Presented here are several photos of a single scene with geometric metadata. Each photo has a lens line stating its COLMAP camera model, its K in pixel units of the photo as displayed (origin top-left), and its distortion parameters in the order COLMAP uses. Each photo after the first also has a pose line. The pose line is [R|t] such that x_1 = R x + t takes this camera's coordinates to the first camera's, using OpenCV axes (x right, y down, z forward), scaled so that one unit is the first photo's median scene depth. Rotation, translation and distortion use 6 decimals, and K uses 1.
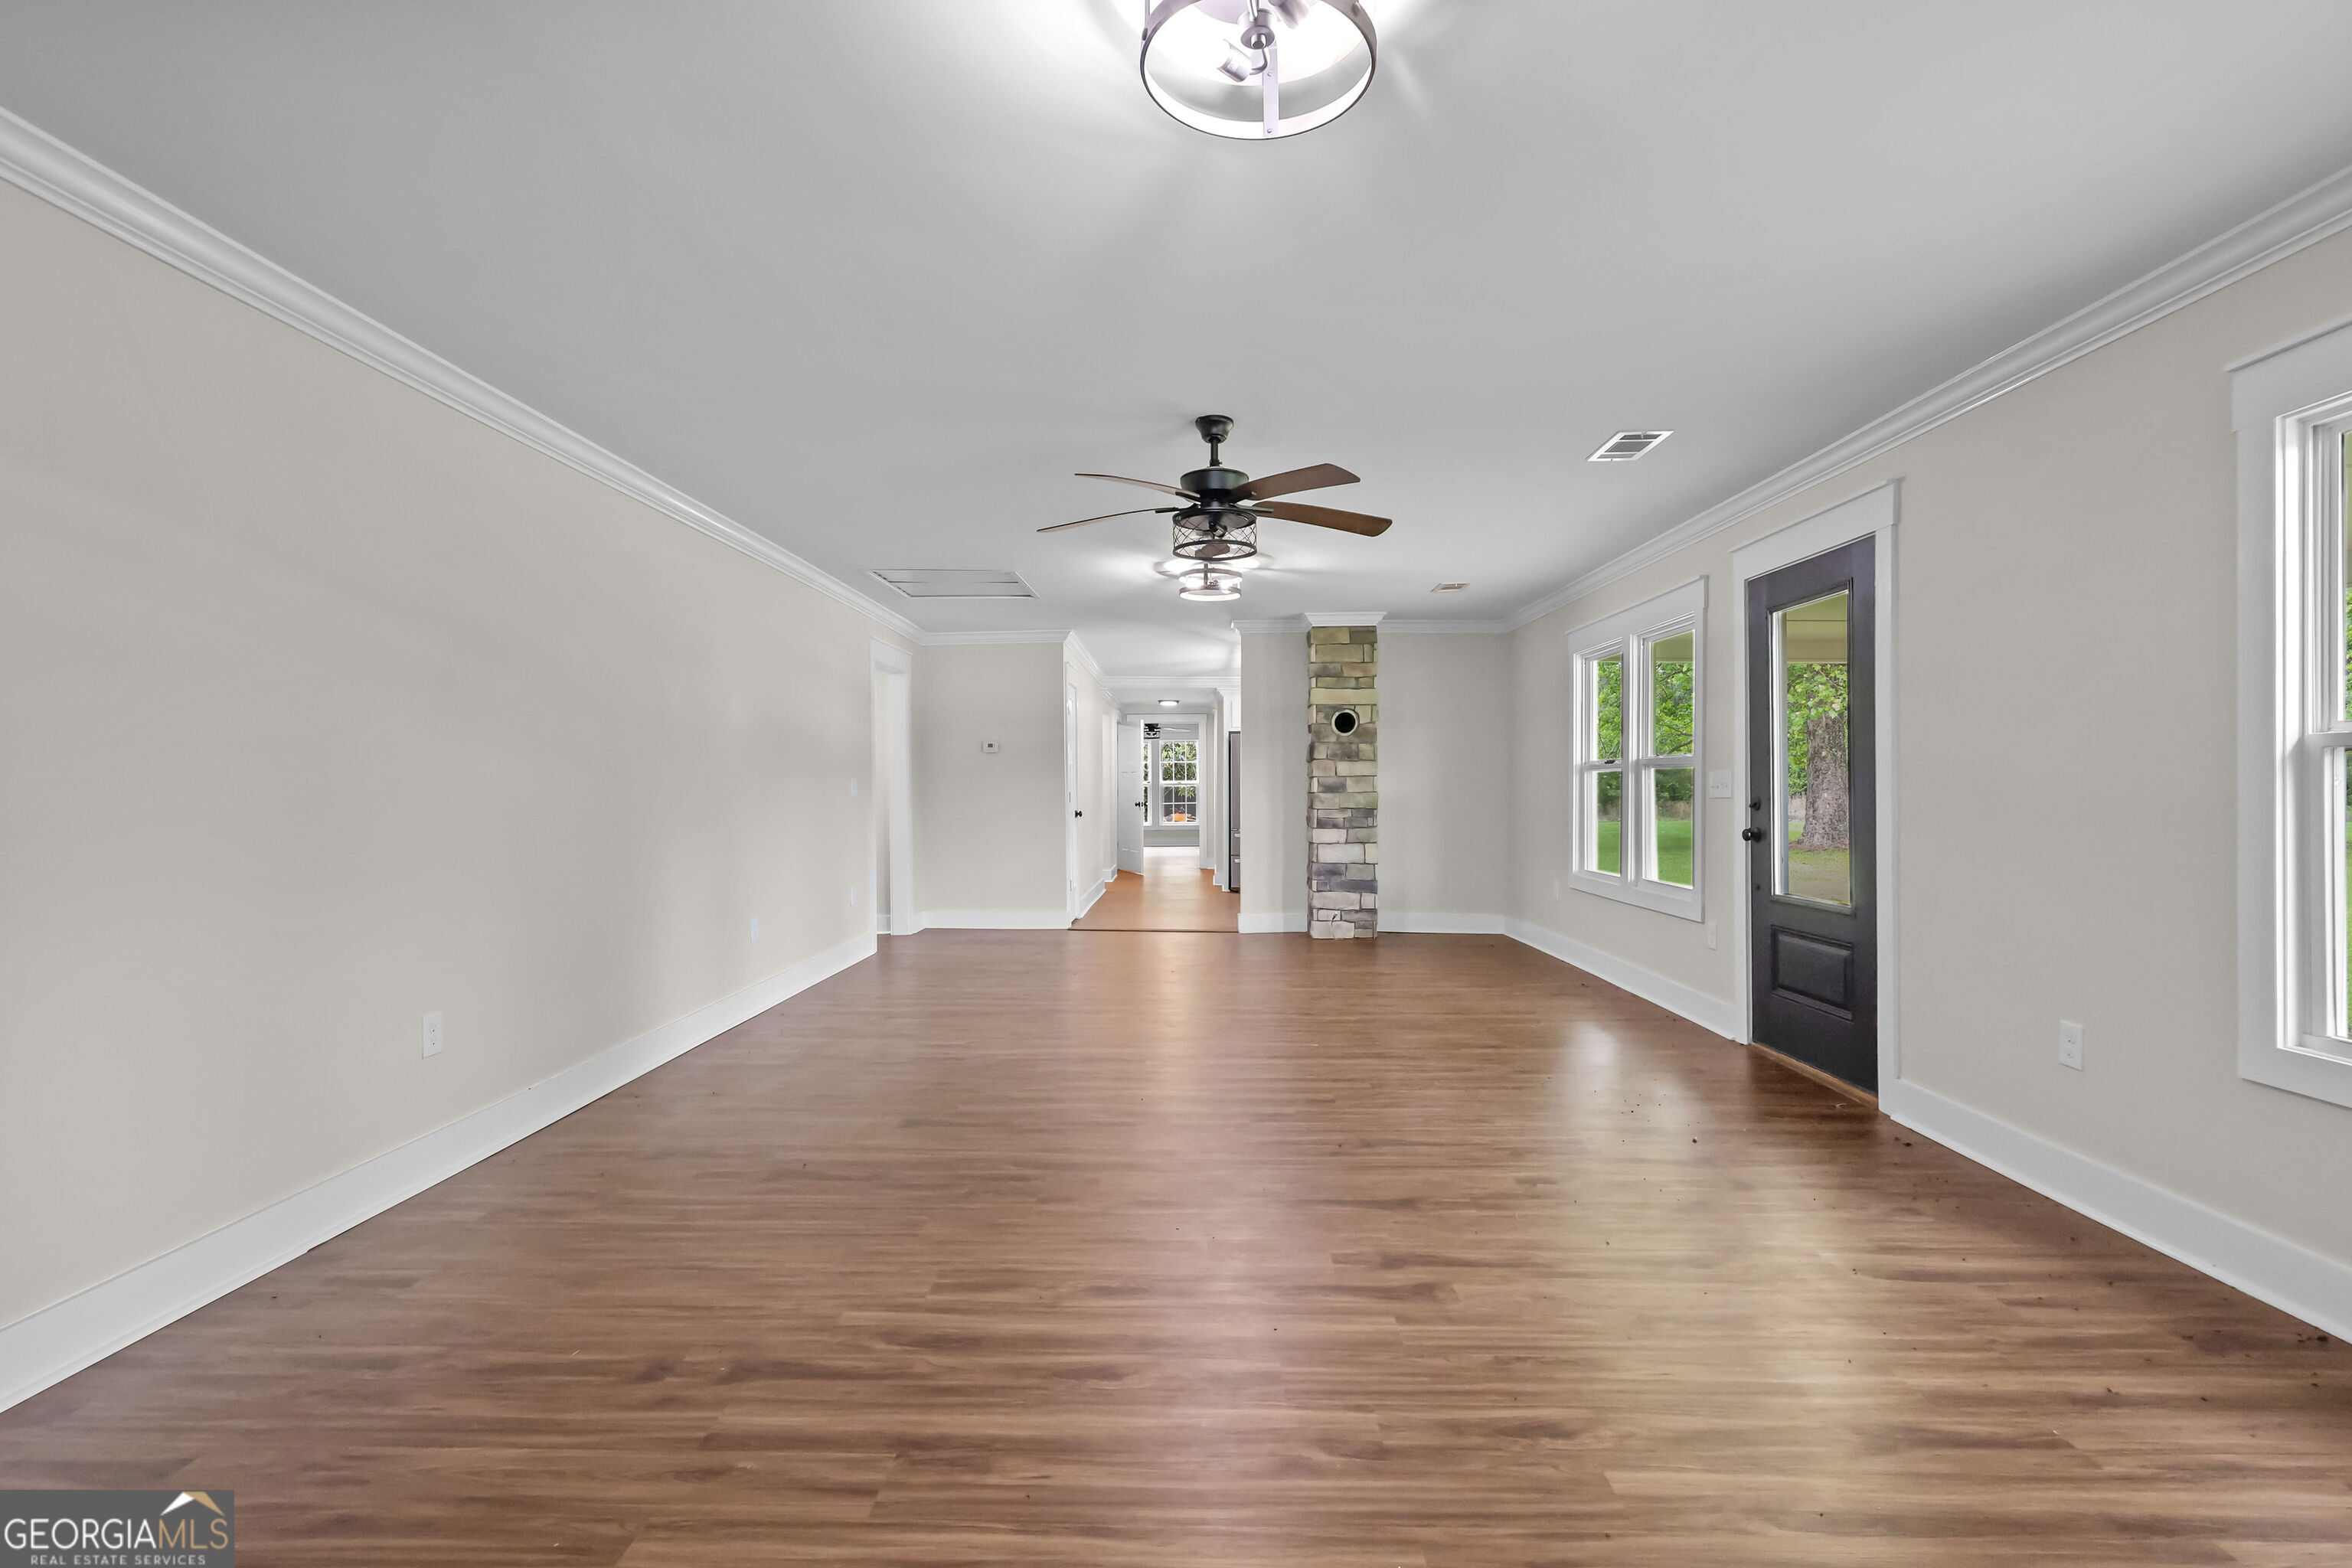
lens RADIAL K [[1086.2, 0, 1176.0], [0, 1086.2, 784.0], [0, 0, 1]] dist [0.000607, 0.000734]
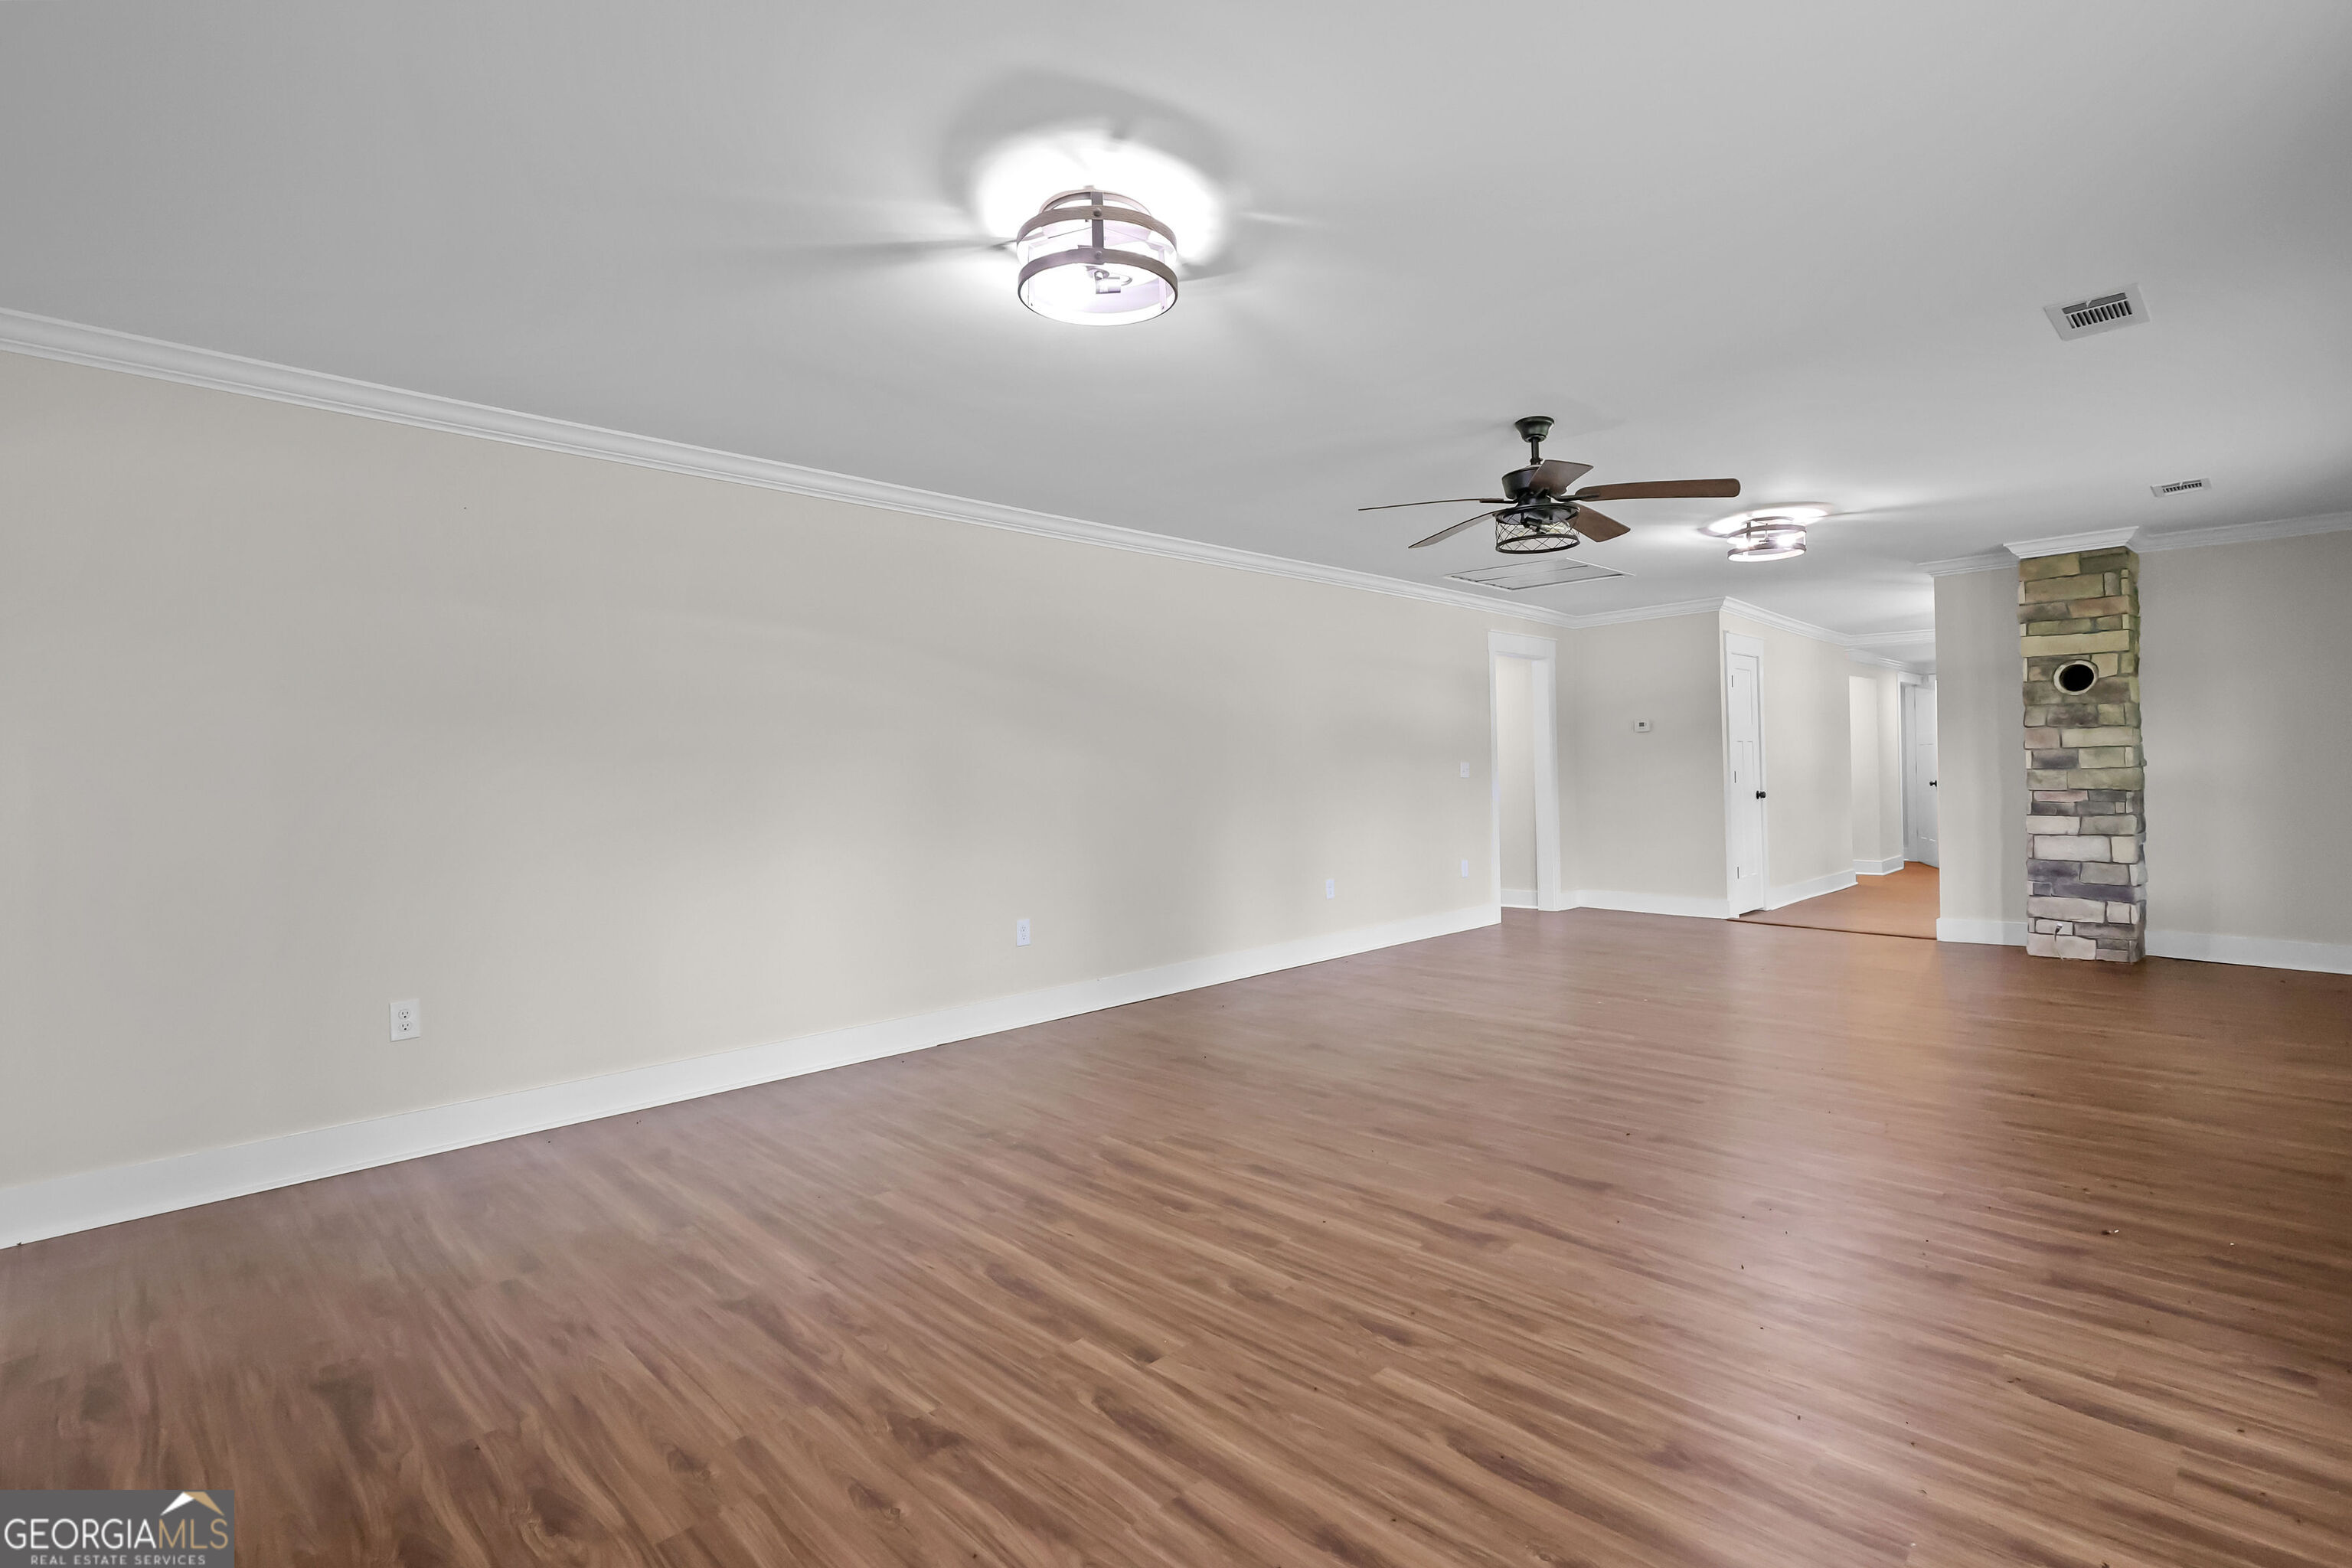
lens RADIAL K [[1094.8, 0, 1174.4], [0, 1094.8, 764.1], [0, 0, 1]] dist [-0.000181, 0.000983]
pose [[0.722656, -0.013259, -0.691081, 0.230064], [0.014951, 0.999882, -0.003550, -0.002399], [0.691046, -0.007766, 0.722769, 0.000376]]
